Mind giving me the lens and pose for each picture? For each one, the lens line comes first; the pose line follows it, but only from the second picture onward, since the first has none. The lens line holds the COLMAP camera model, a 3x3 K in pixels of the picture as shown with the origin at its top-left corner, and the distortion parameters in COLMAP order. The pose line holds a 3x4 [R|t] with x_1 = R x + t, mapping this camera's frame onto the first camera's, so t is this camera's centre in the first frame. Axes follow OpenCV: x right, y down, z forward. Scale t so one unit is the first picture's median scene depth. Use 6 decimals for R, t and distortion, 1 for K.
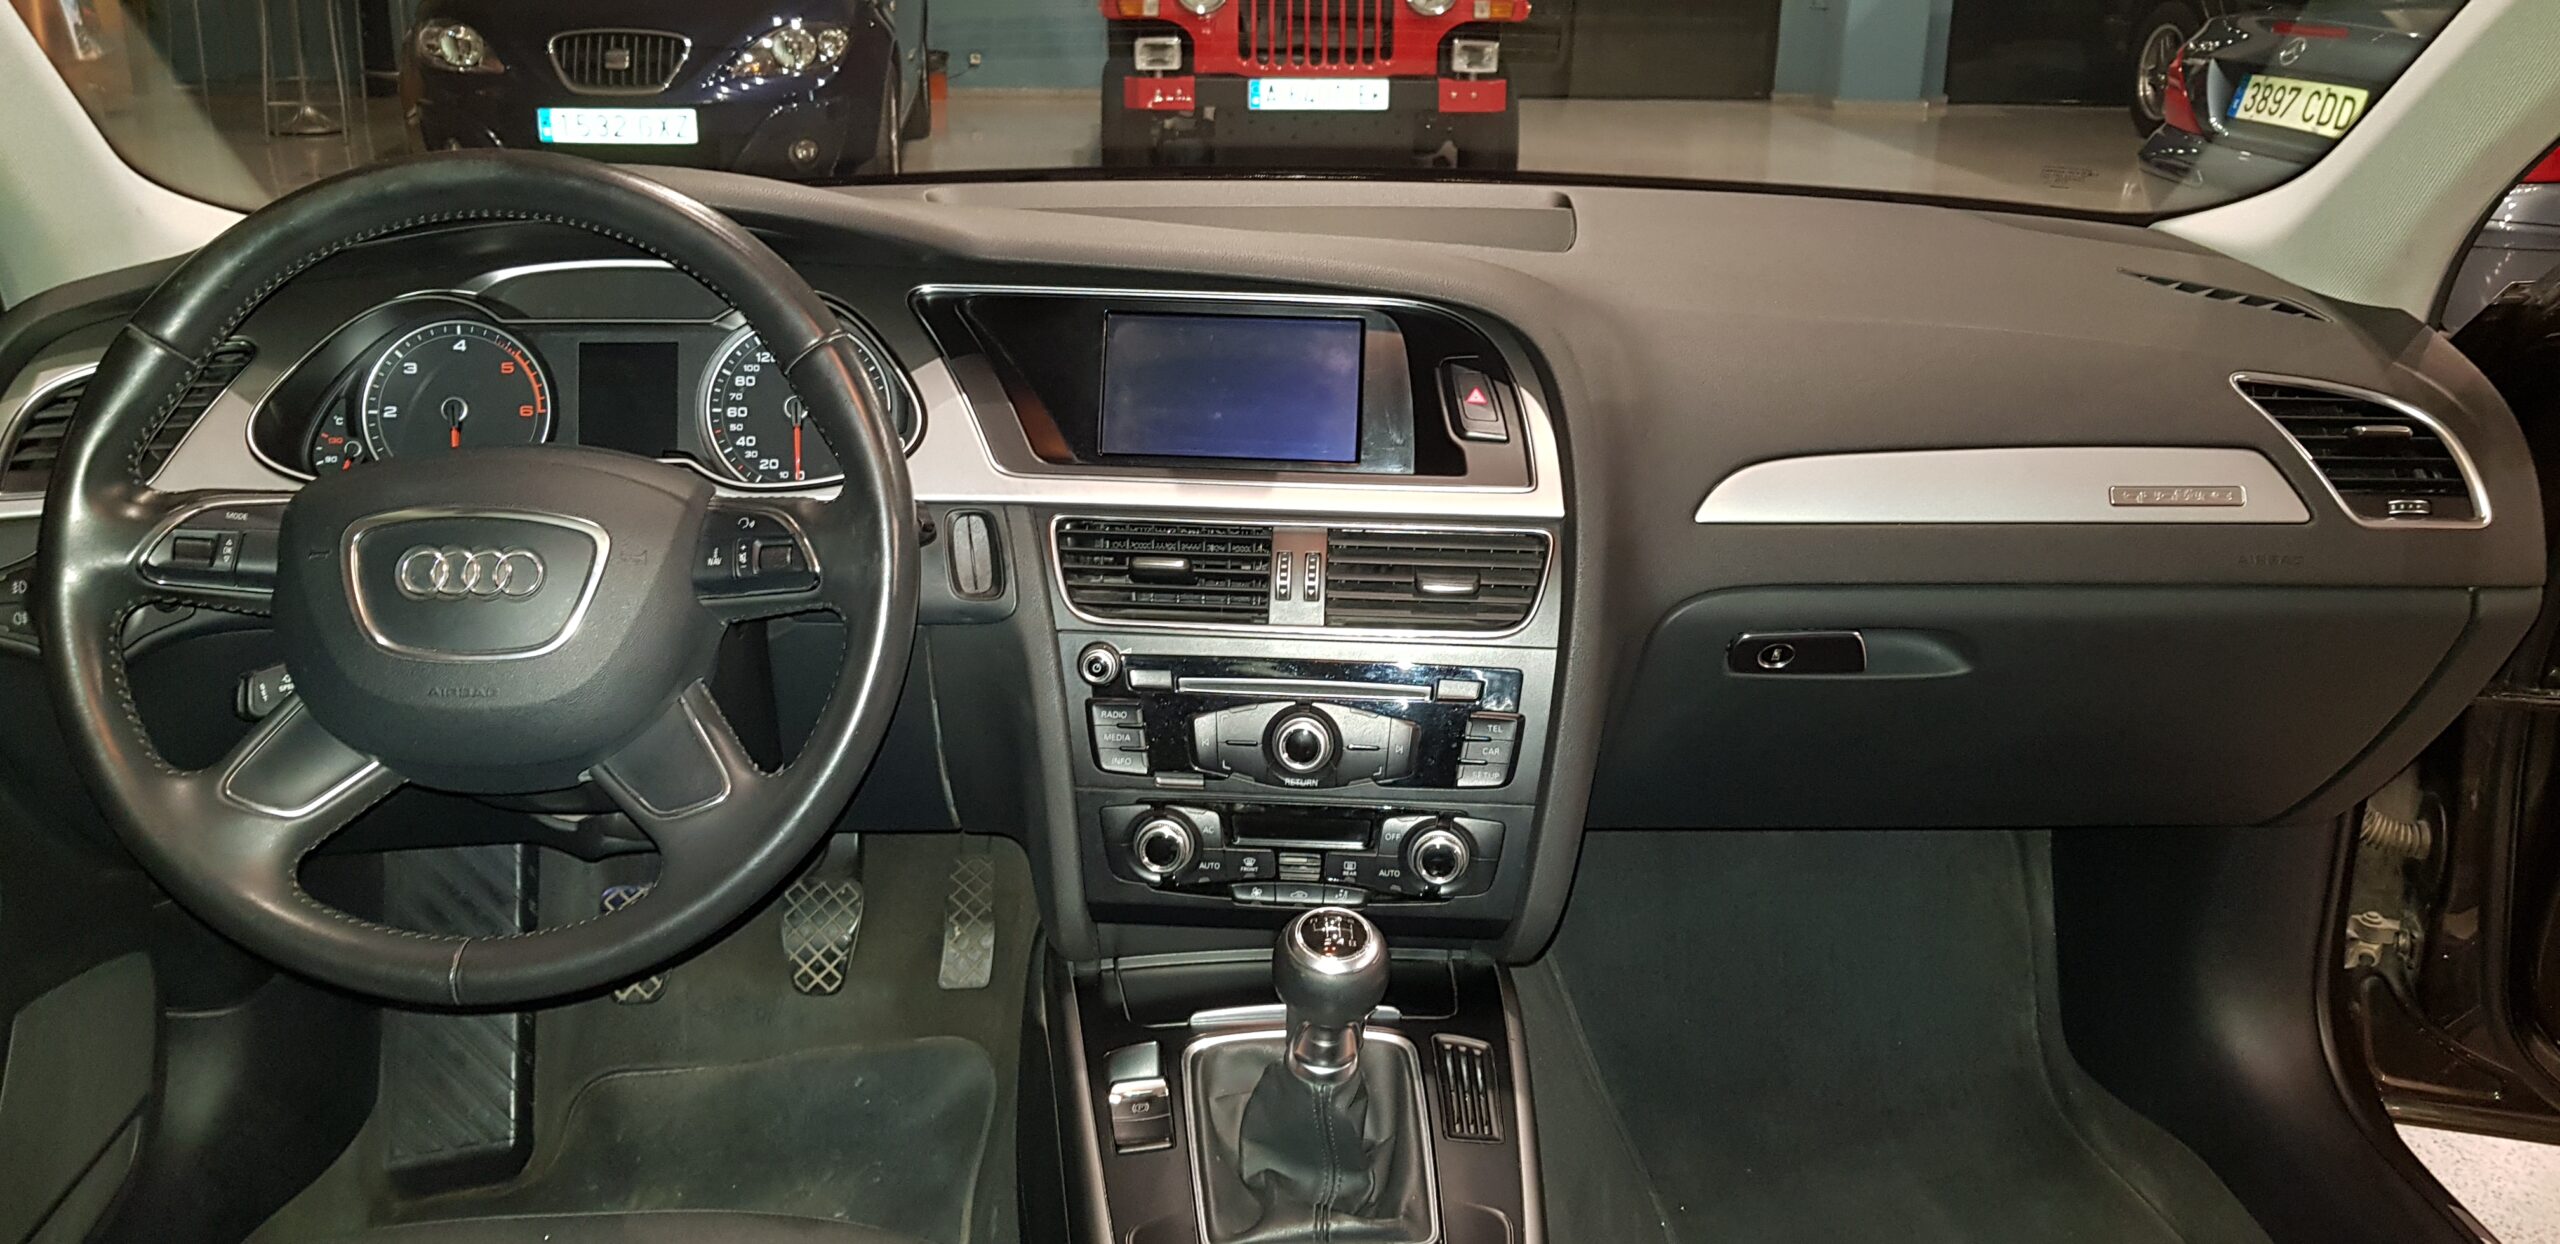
lens RADIAL K [[1985.3, 0, 1280.0], [0, 1985.3, 622.0], [0, 0, 1]] dist [-0.000803, -0.008149]
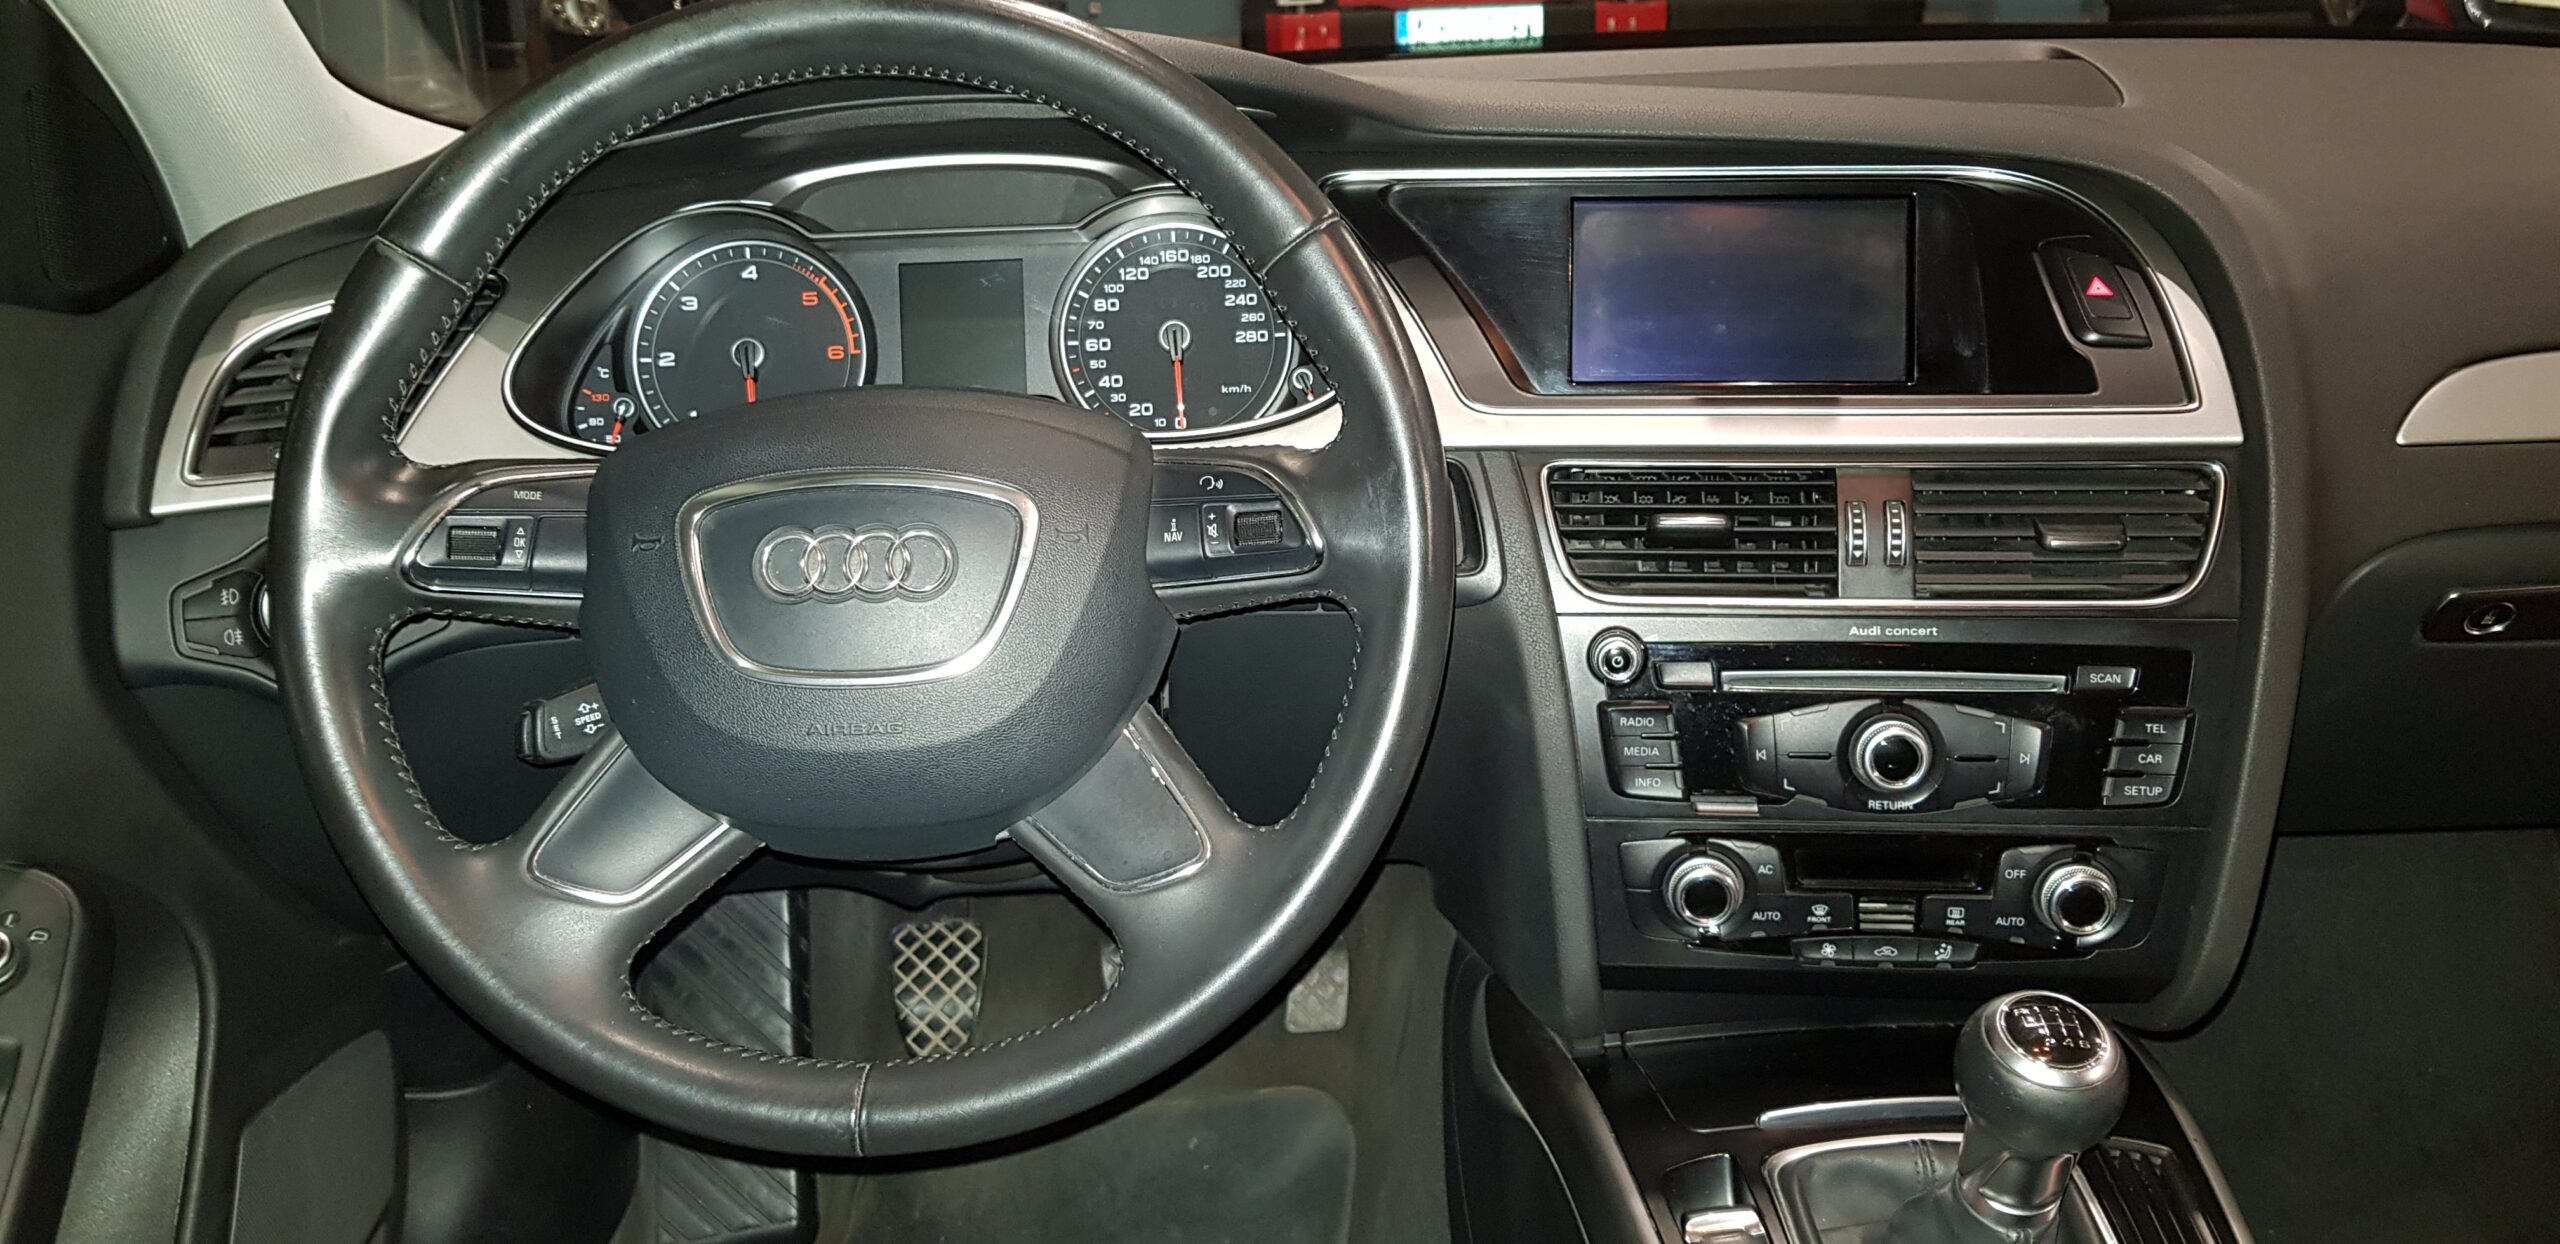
lens RADIAL K [[1947.2, 0, 1280.0], [0, 1947.2, 622.0], [0, 0, 1]] dist [-0.007947, -0.001949]
pose [[0.998705, -0.027997, -0.042484, -0.187214], [0.029040, 0.999287, 0.024147, -0.013520], [0.041777, -0.025350, 0.998805, 0.249127]]
